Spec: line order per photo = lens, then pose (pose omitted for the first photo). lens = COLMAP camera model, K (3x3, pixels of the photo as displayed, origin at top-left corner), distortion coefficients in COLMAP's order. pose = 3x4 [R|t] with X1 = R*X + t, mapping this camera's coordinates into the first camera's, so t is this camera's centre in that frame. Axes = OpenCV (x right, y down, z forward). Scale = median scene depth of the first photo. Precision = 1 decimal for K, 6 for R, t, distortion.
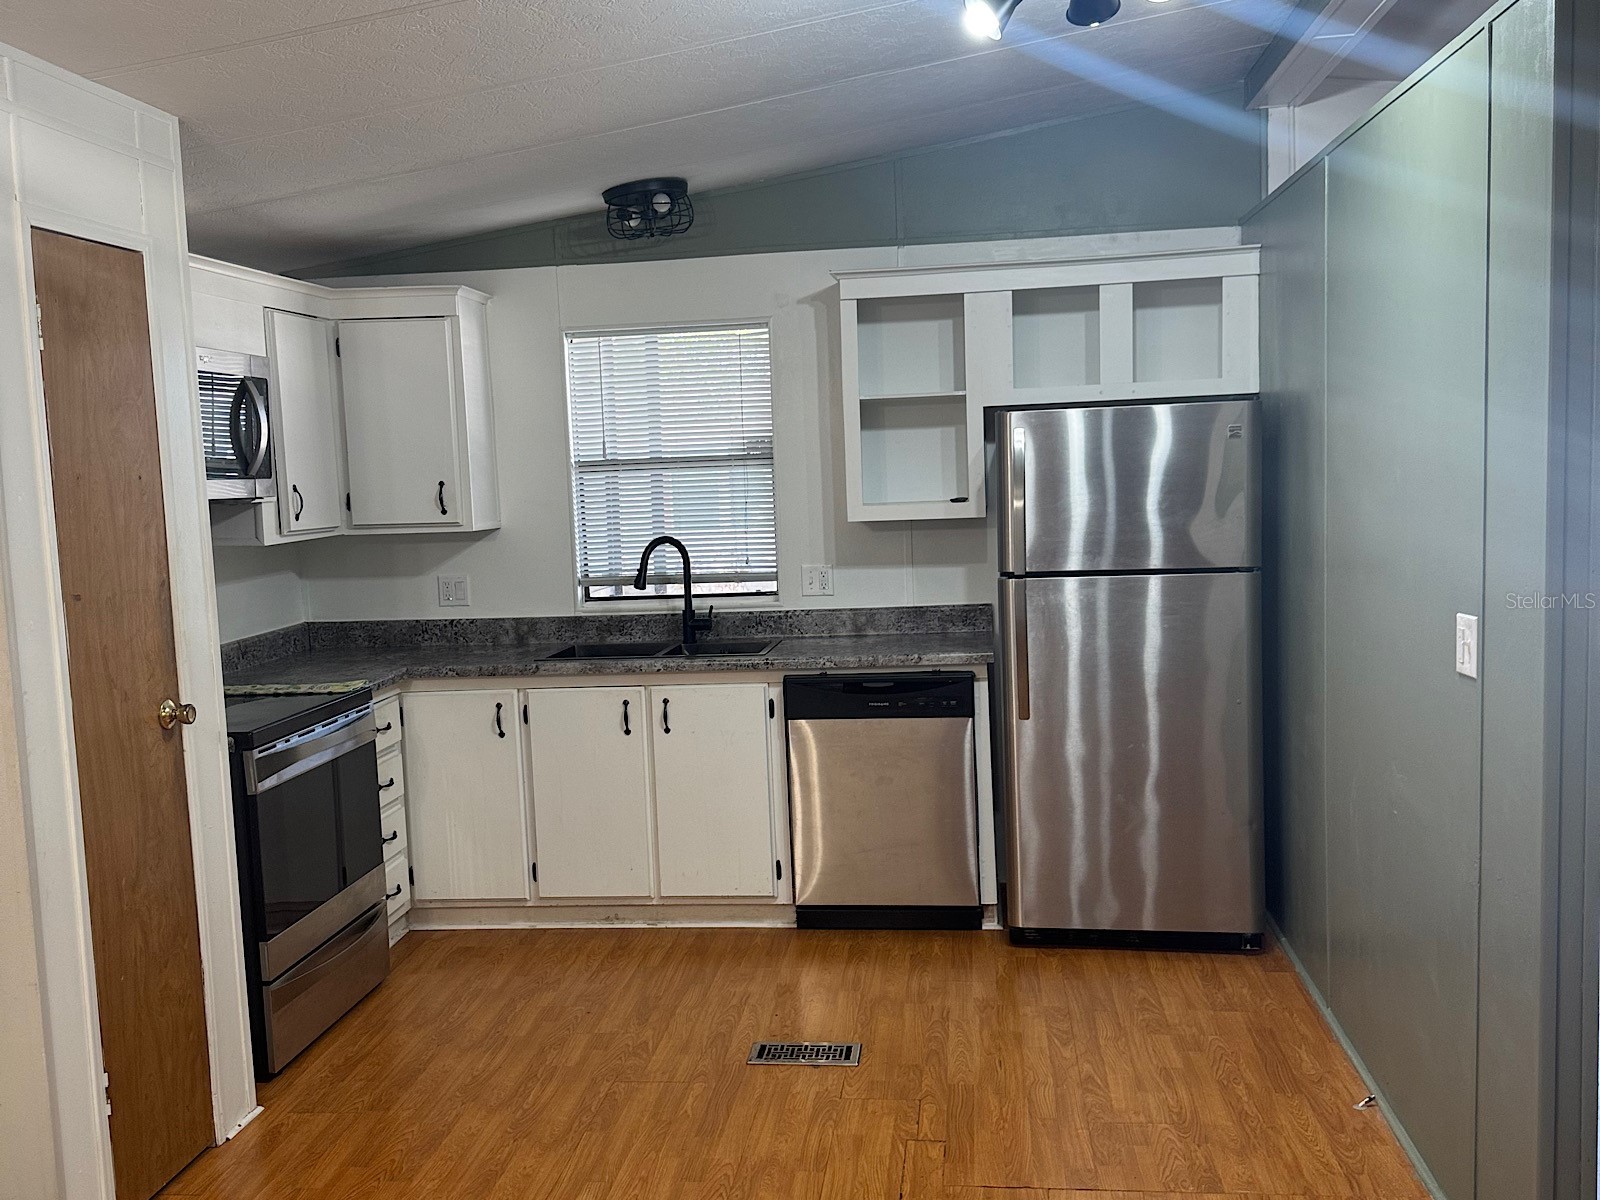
lens RADIAL K [[1485.6, 0, 779.9], [0, 1485.6, 603.8], [0, 0, 1]] dist [0.177845, -0.379094]
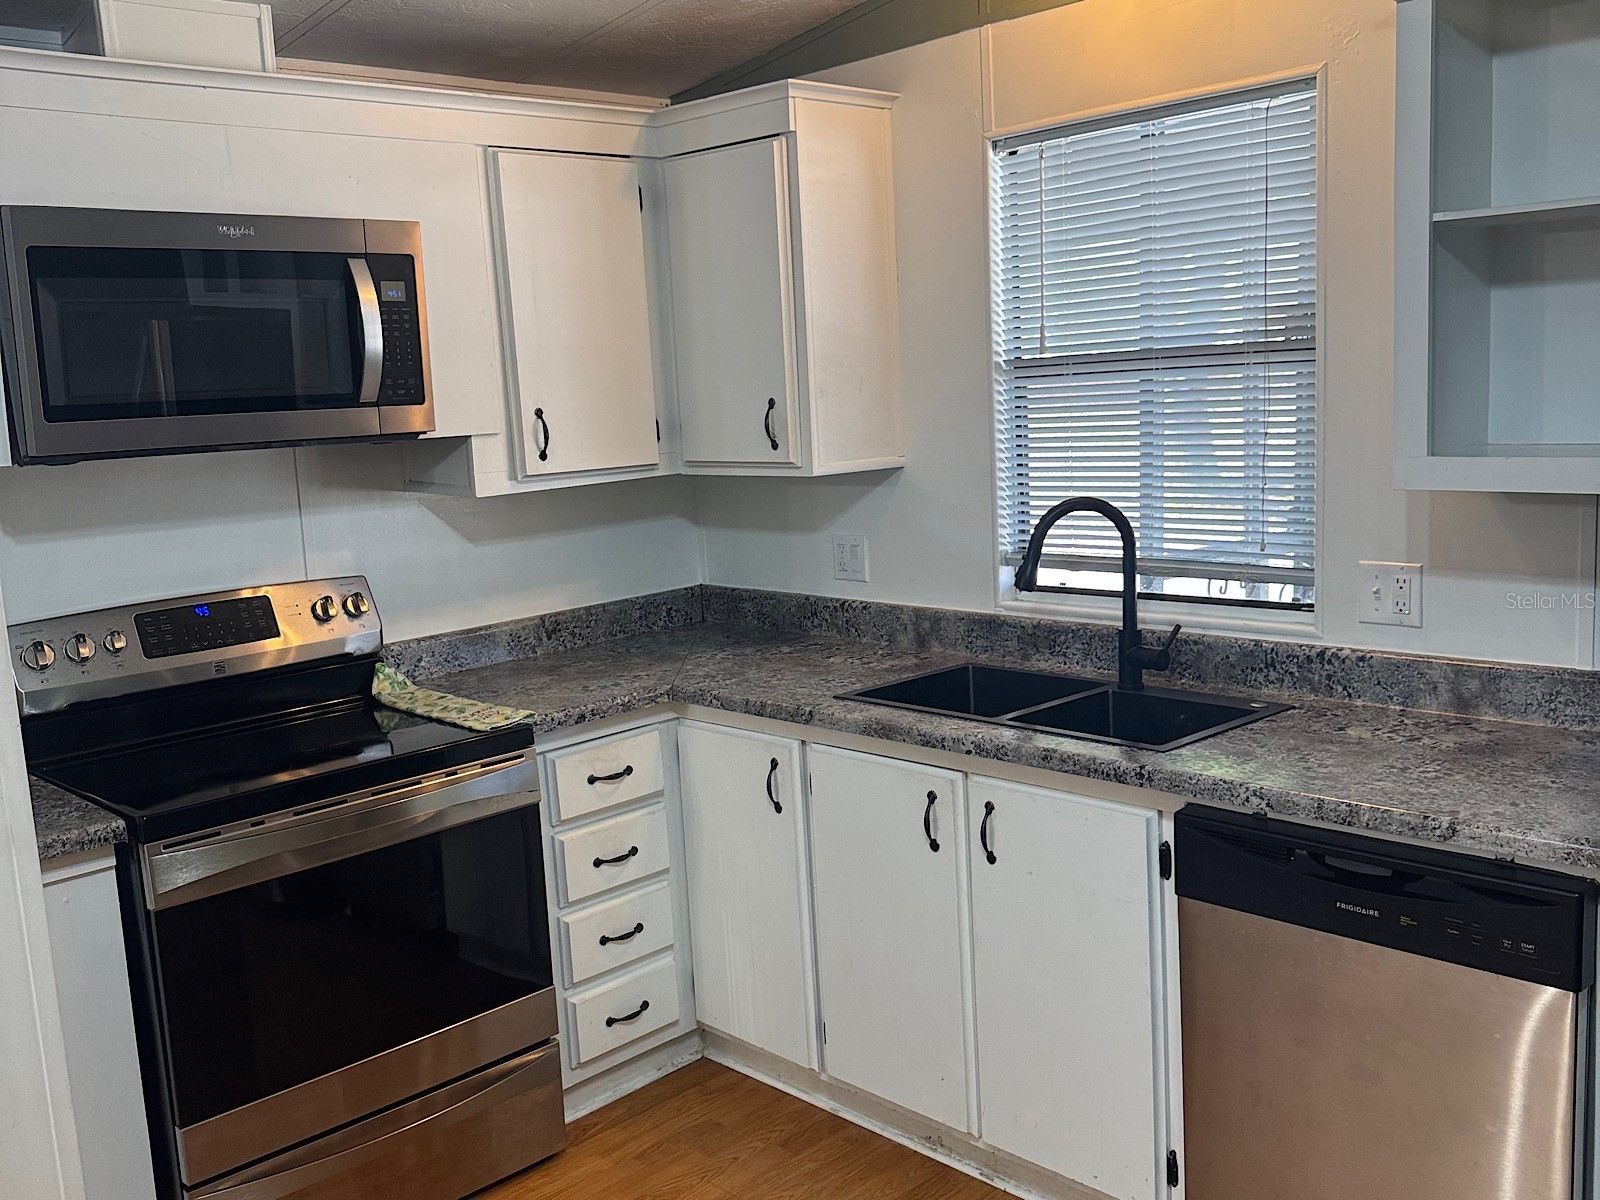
lens RADIAL K [[1482.3, 0, 800.0], [0, 1482.3, 600.0], [0, 0, 1]] dist [0.169052, -0.363035]
pose [[0.778626, 0.090138, -0.620981, 0.201907], [-0.034779, 0.994307, 0.100718, -0.063061], [0.626524, -0.056825, 0.777328, 0.523922]]
